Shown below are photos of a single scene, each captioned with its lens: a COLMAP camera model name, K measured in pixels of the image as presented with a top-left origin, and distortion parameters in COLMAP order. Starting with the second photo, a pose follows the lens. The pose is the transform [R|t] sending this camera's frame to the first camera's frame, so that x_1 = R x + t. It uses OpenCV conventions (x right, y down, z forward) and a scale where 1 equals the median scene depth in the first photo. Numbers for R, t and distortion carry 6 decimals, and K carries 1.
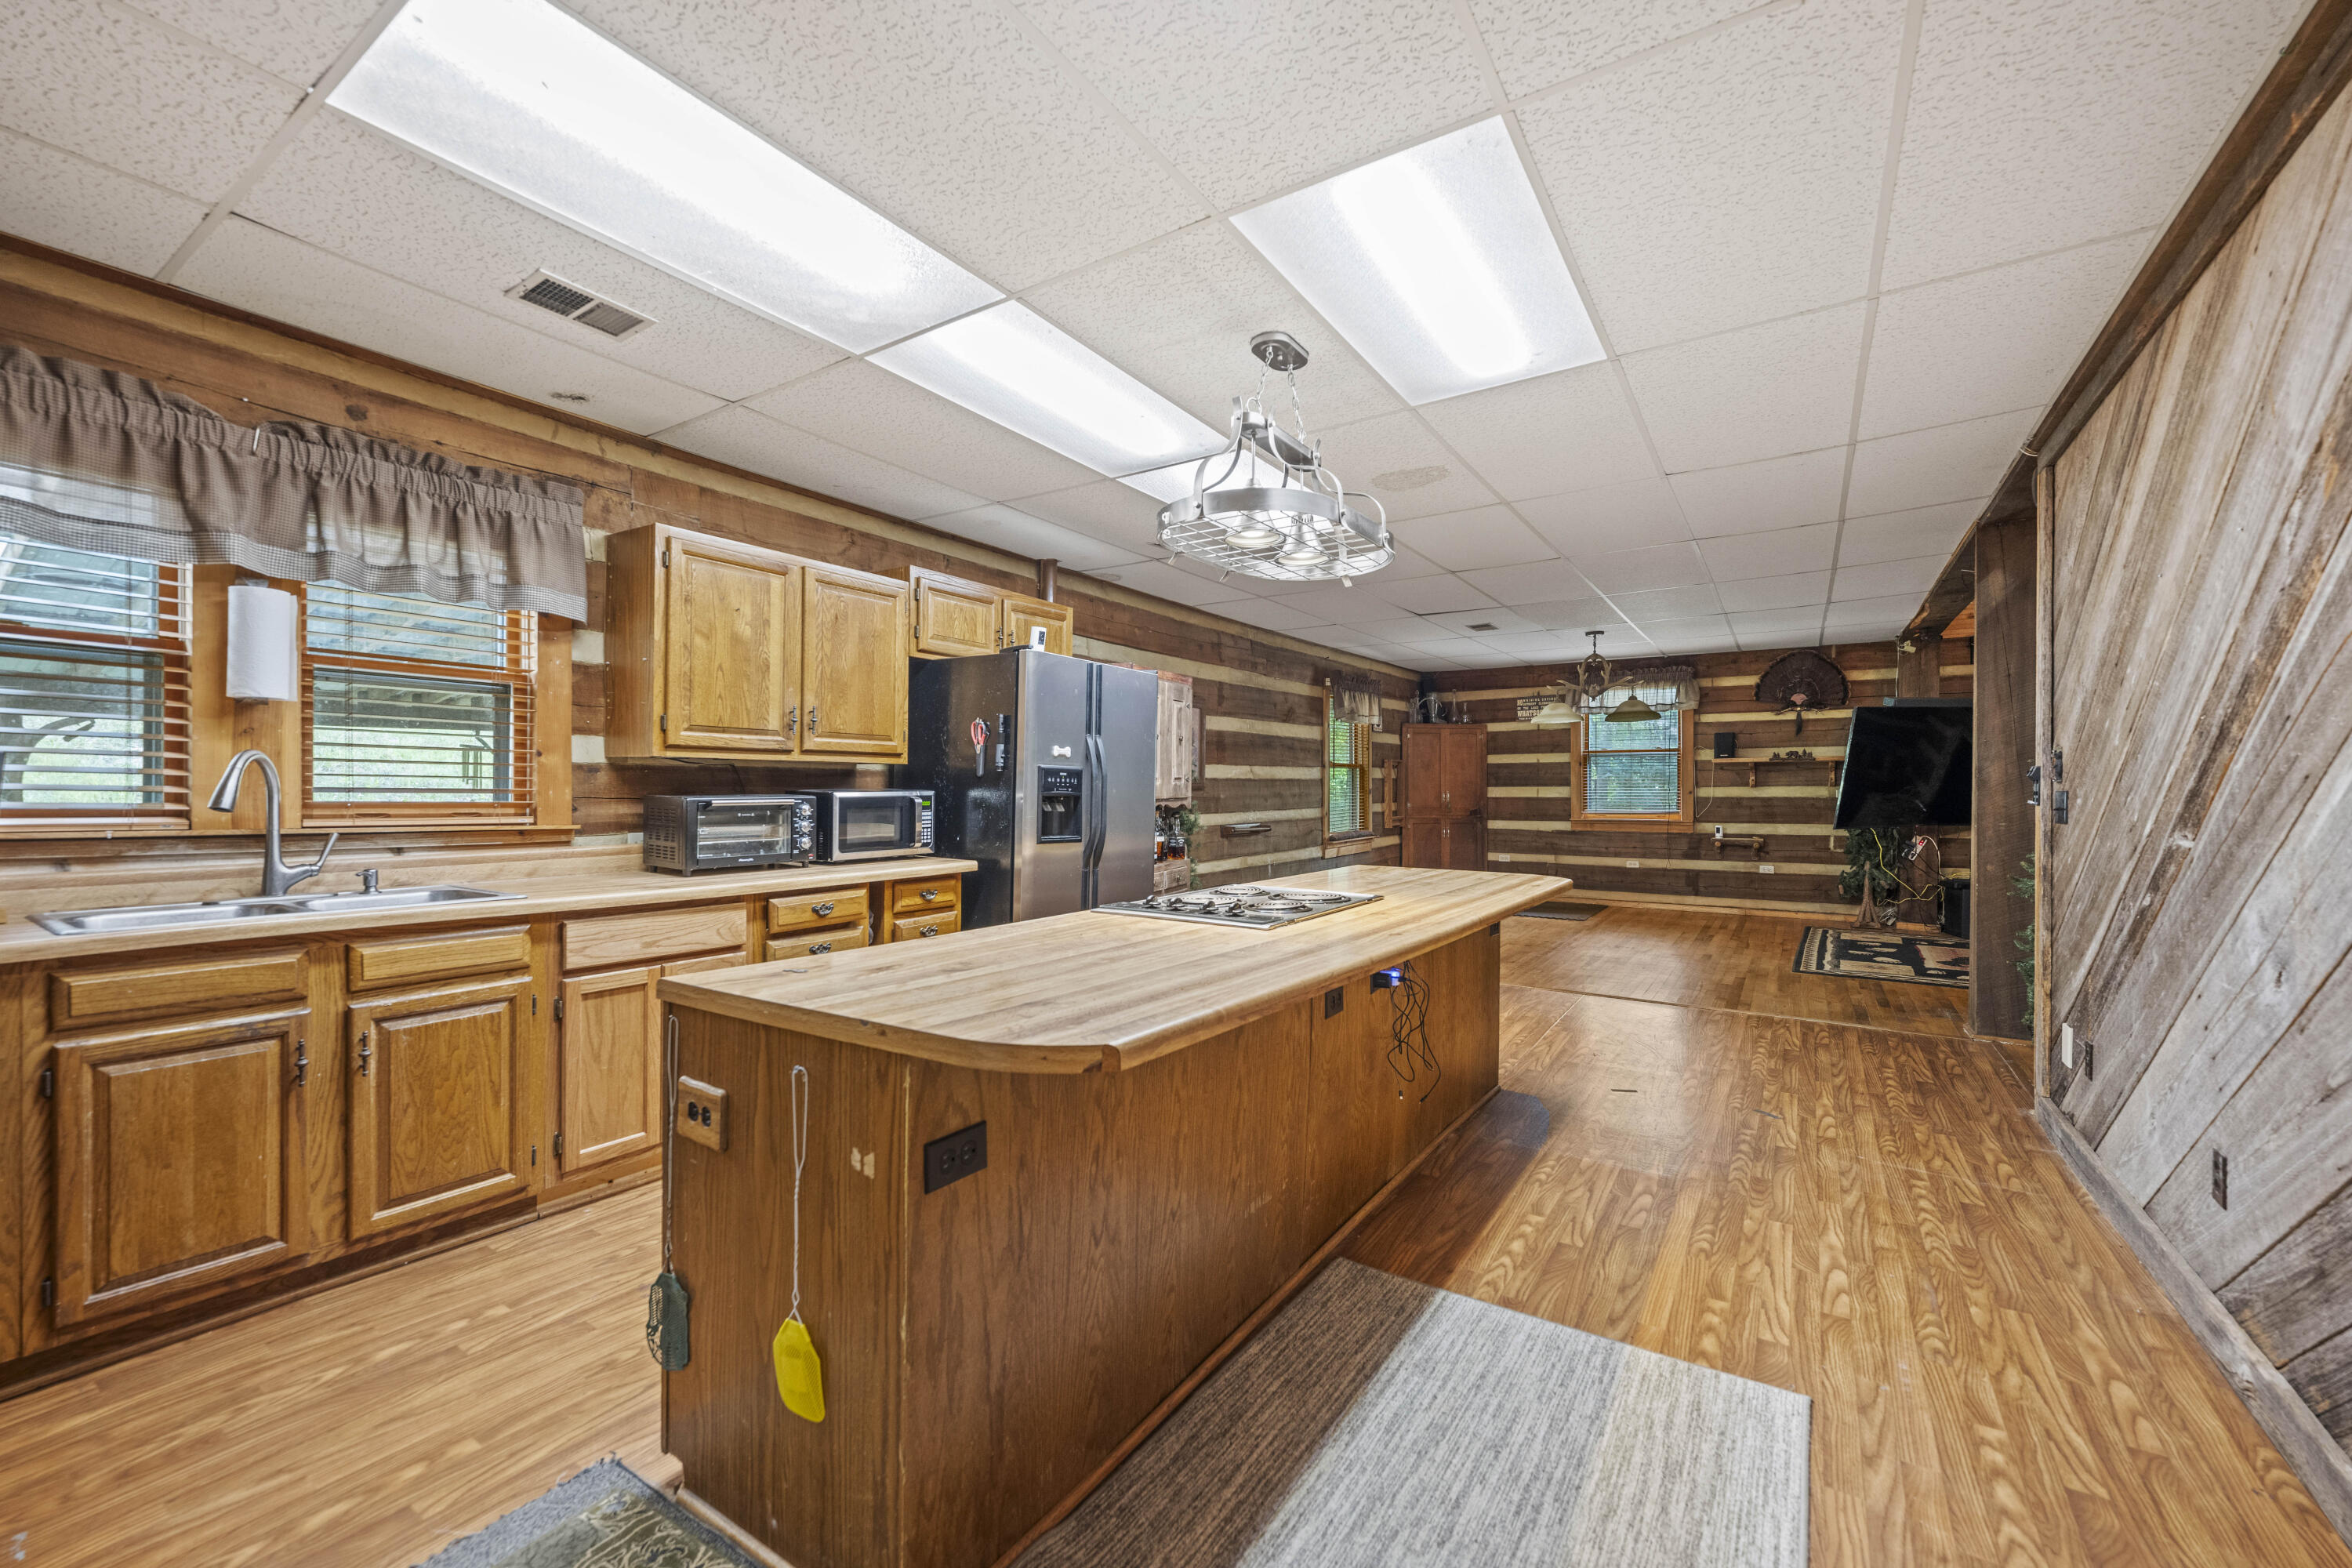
lens RADIAL K [[950.6, 0, 1177.6], [0, 950.6, 790.7], [0, 0, 1]] dist [0.000384, 0.000048]
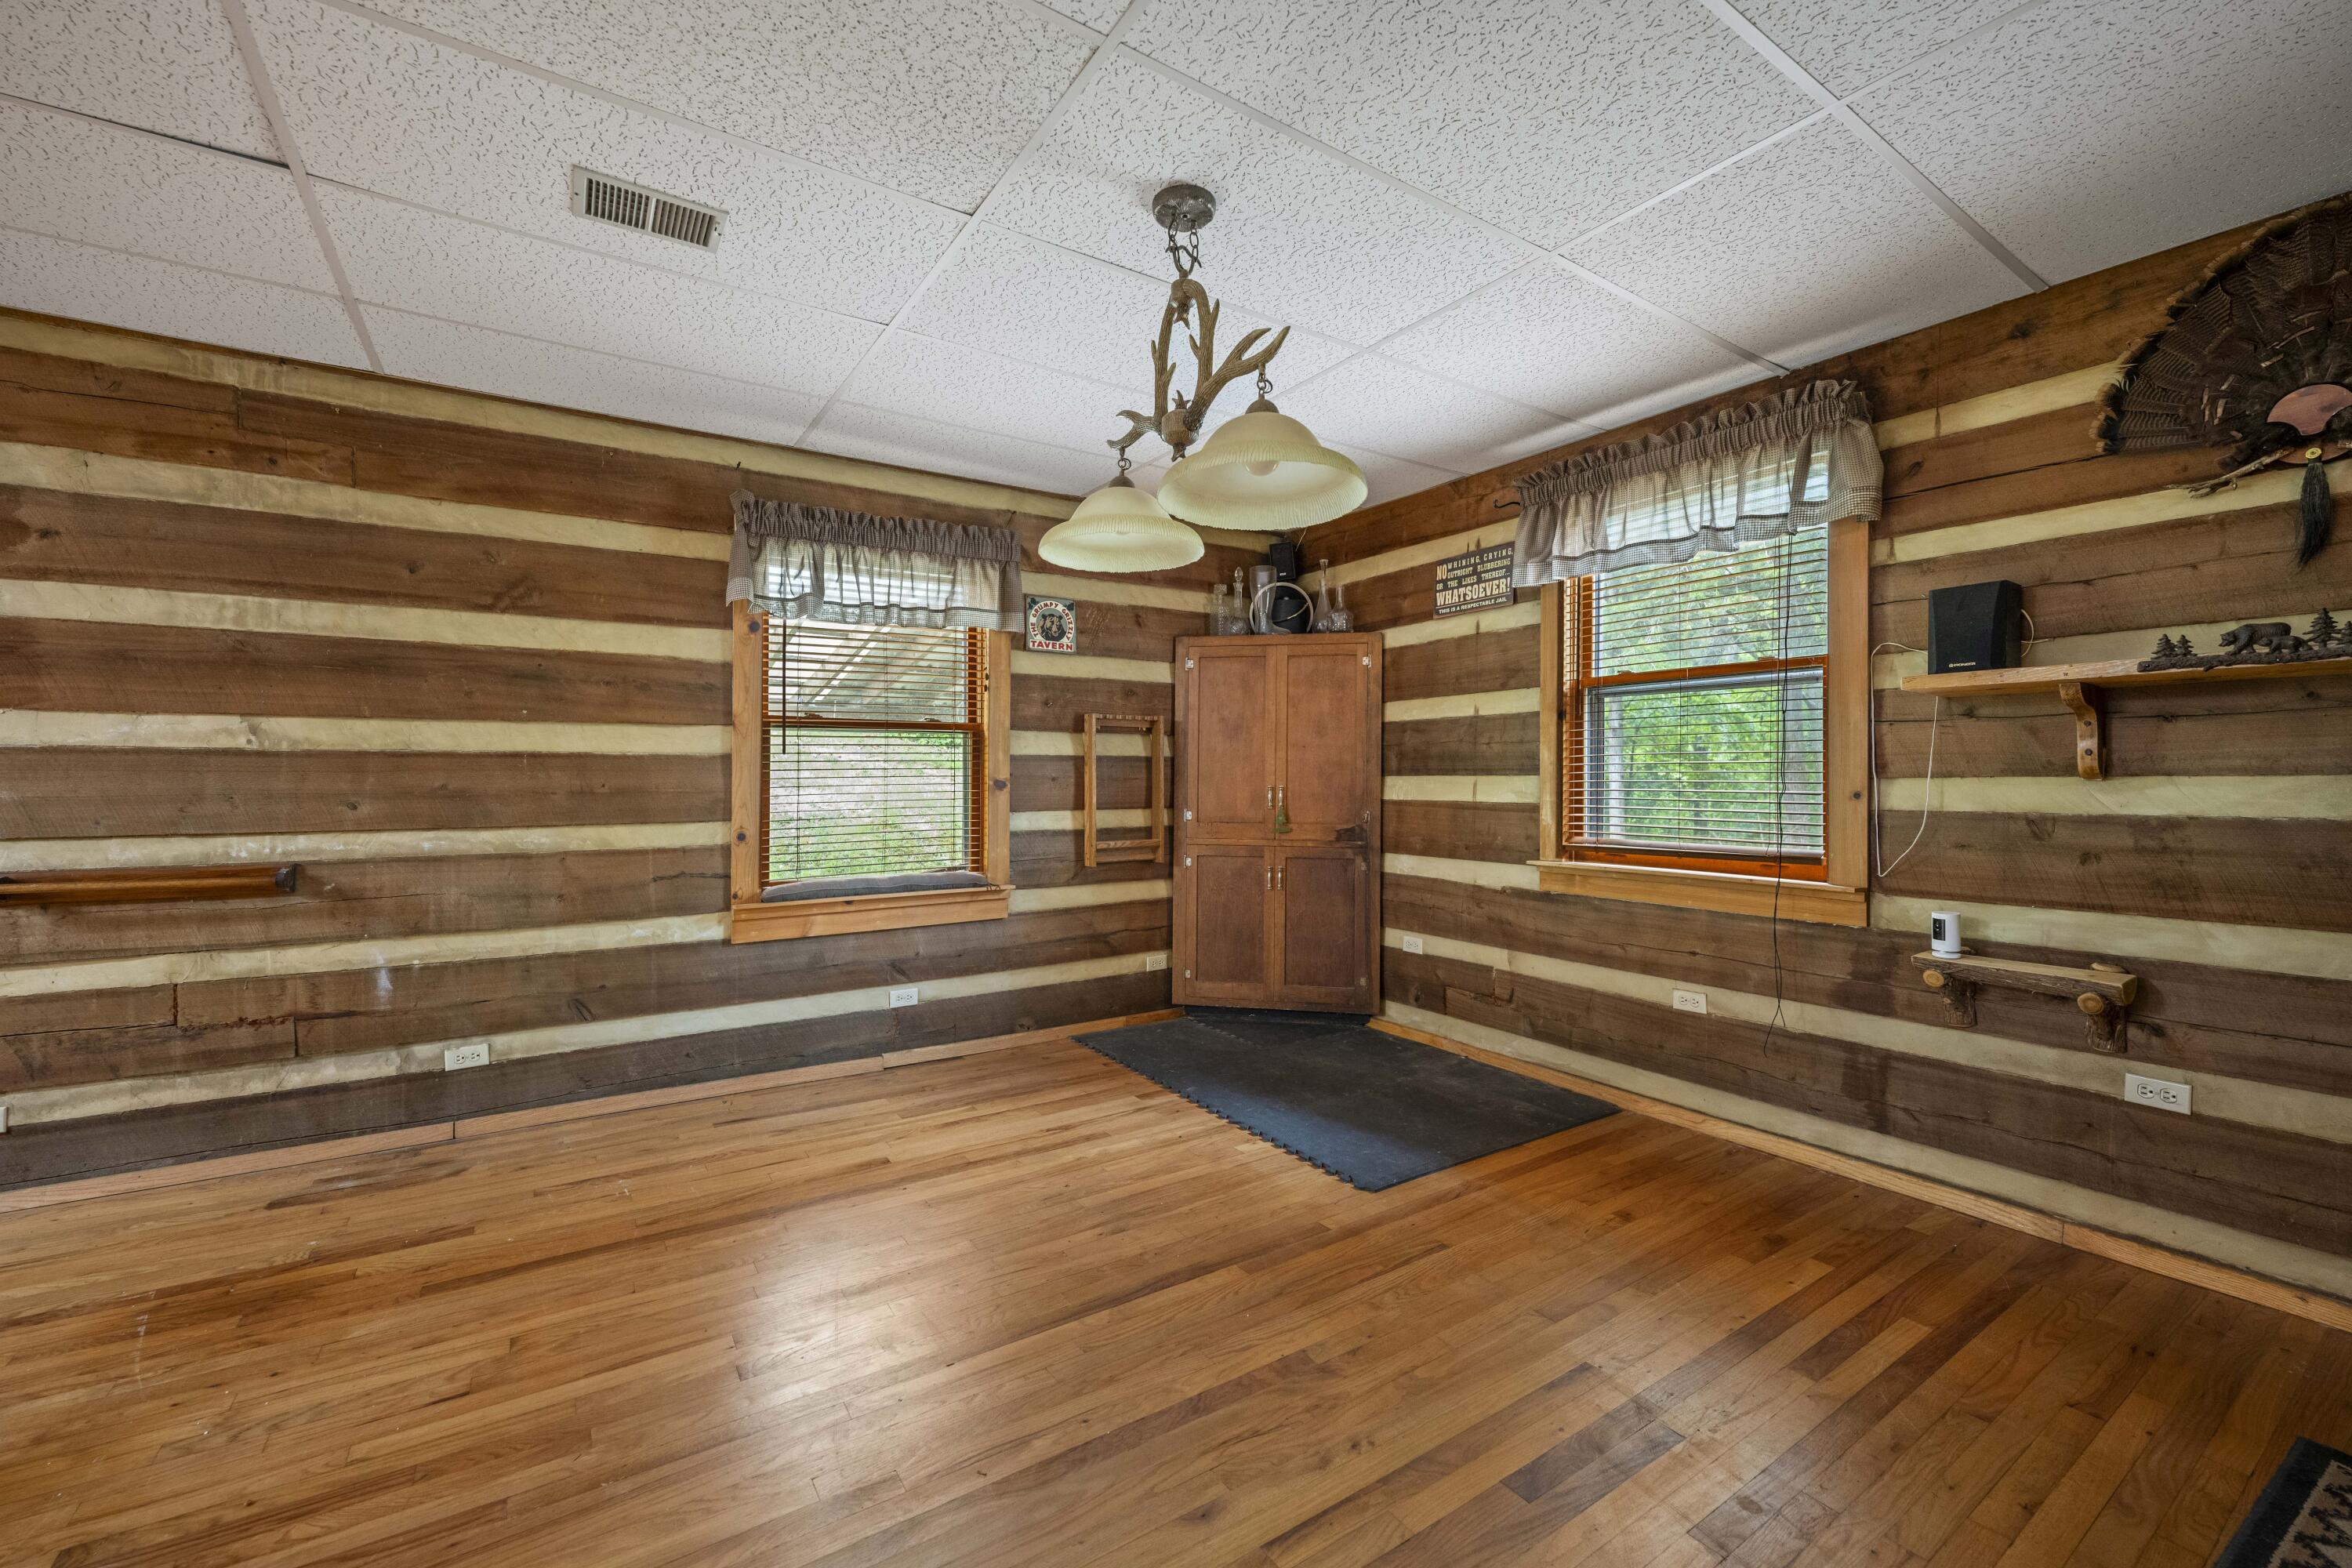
lens RADIAL K [[950.6, 0, 1171.6], [0, 950.6, 779.7], [0, 0, 1]] dist [0.000384, 0.000048]
pose [[0.918483, 0.005607, -0.395422, 1.325507], [-0.005846, 0.999983, 0.000601, -0.005854], [0.395418, 0.001760, 0.918500, 1.824634]]
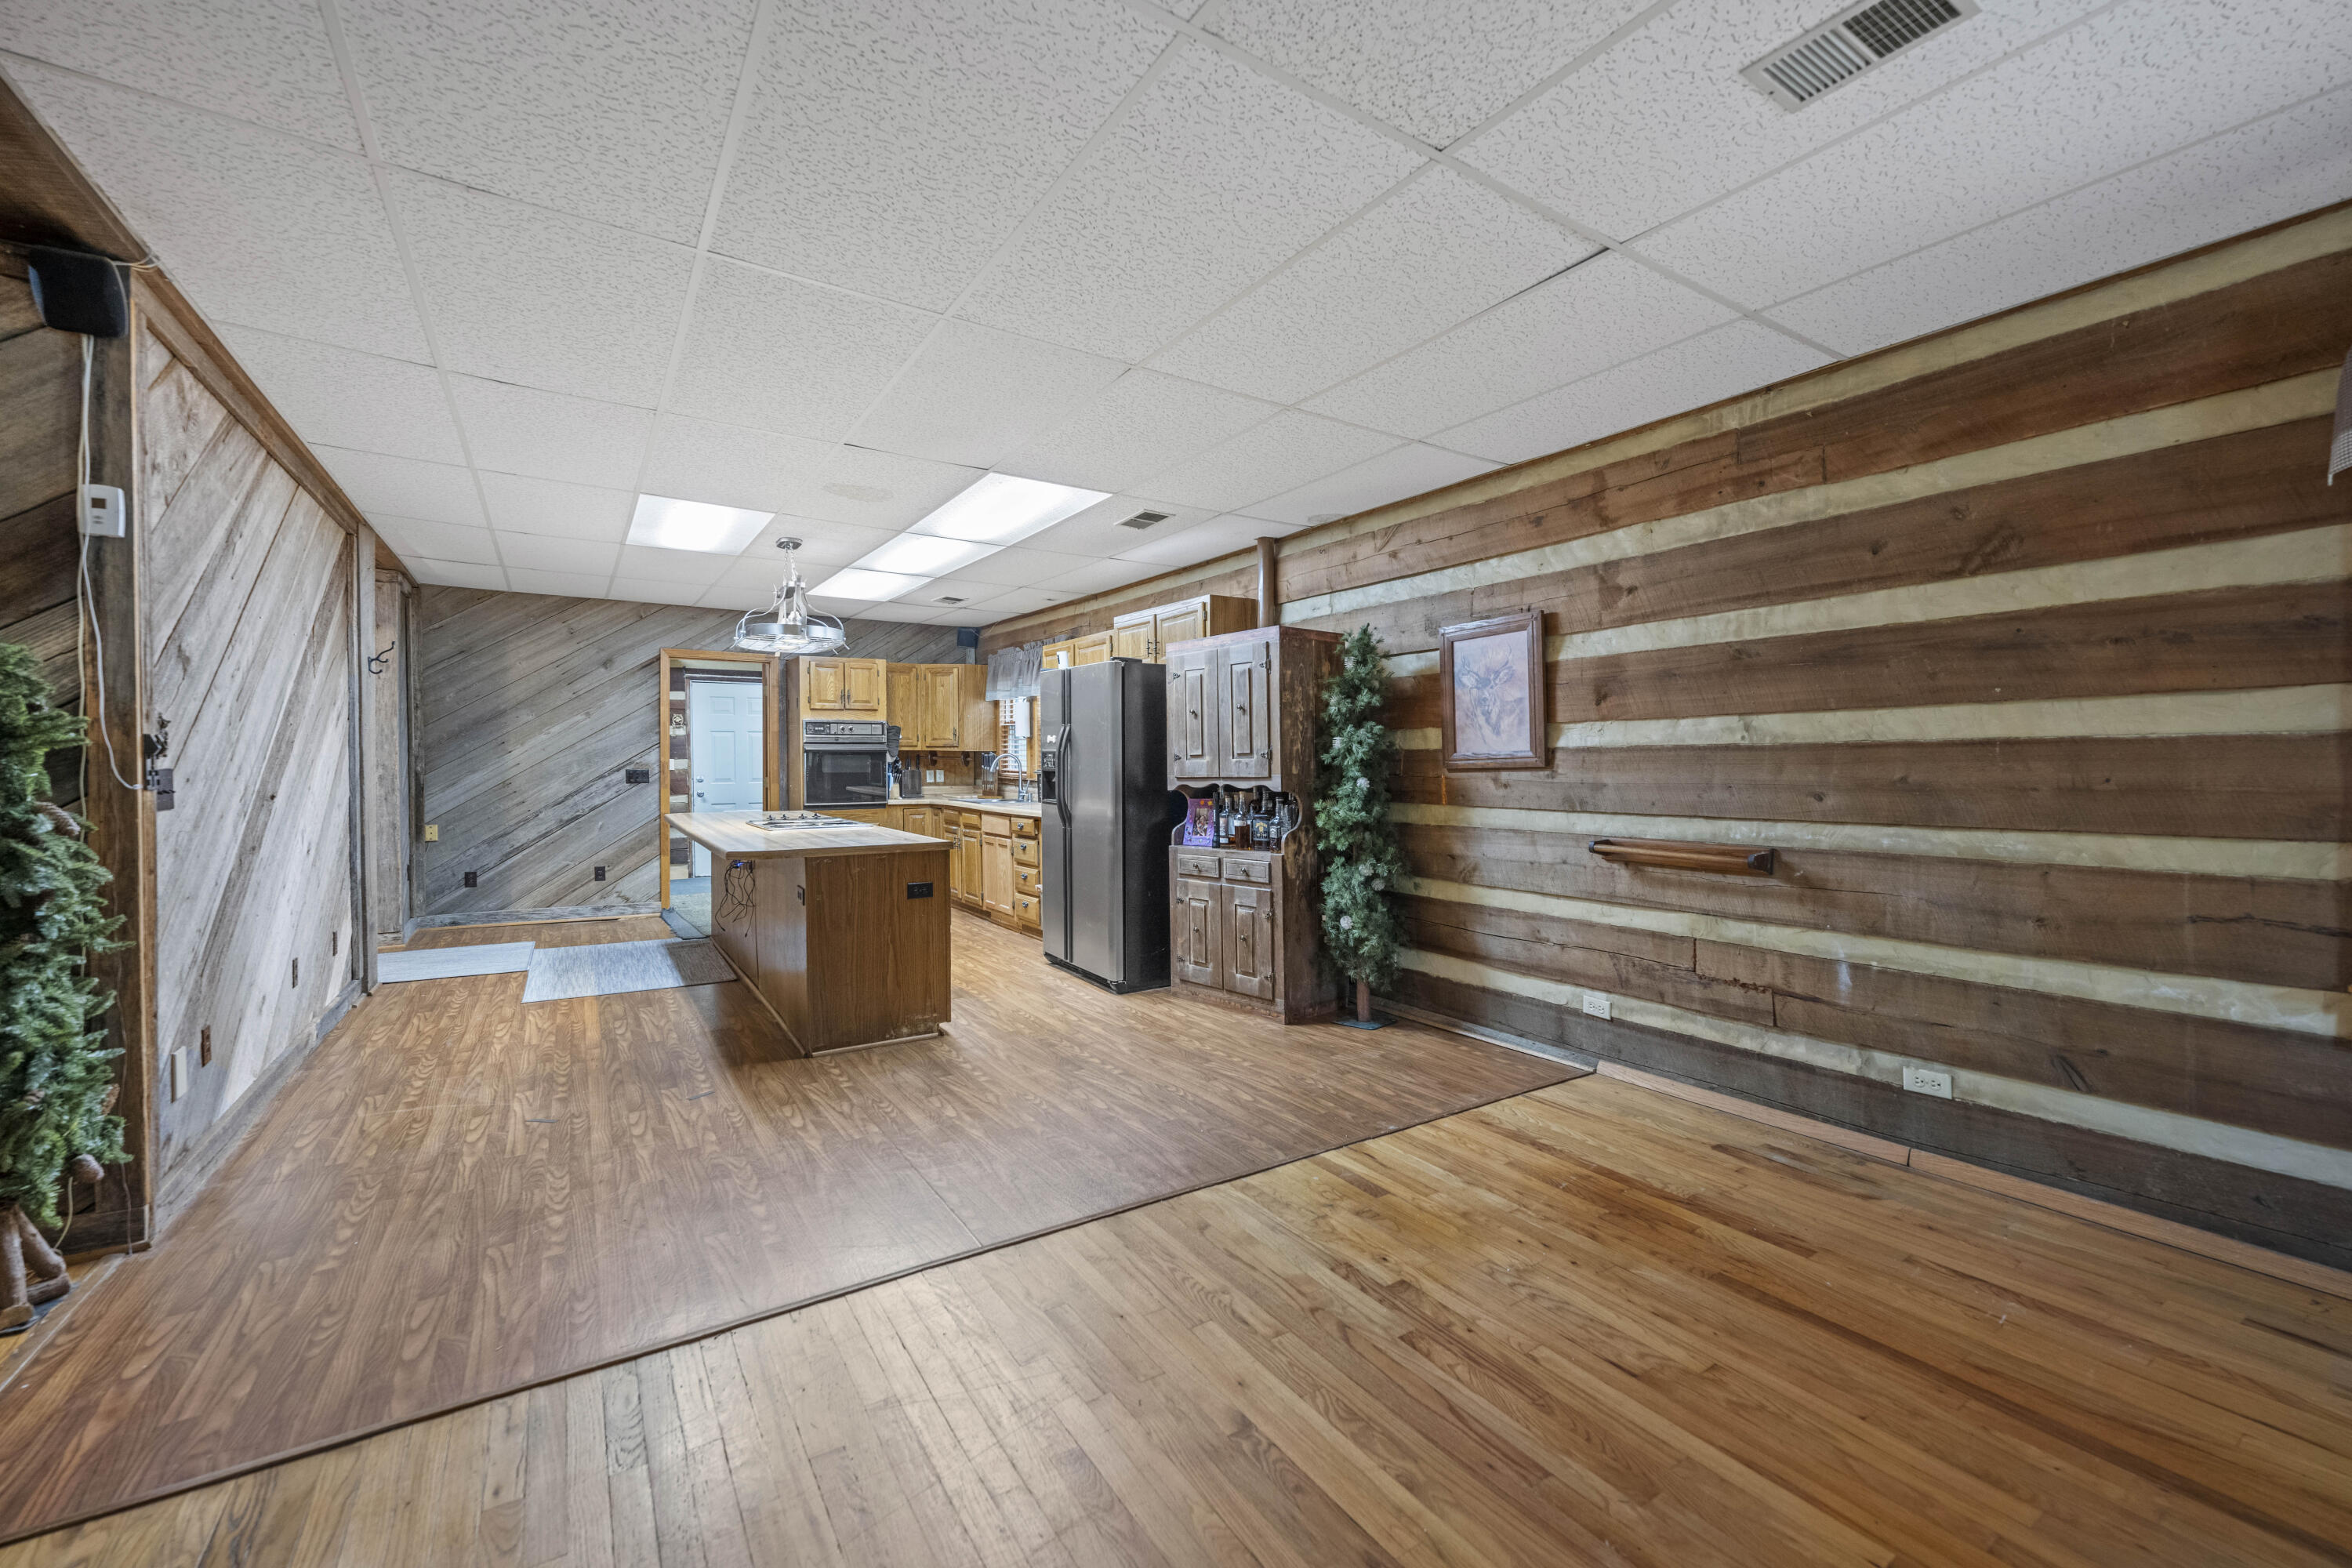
lens RADIAL K [[950.6, 0, 1171.6], [0, 950.6, 778.4], [0, 0, 1]] dist [0.000384, 0.000048]
pose [[-0.409869, 0.013841, -0.912039, 1.353644], [-0.001695, 0.999872, 0.015935, -0.007891], [0.912143, 0.008077, -0.409793, 2.166752]]
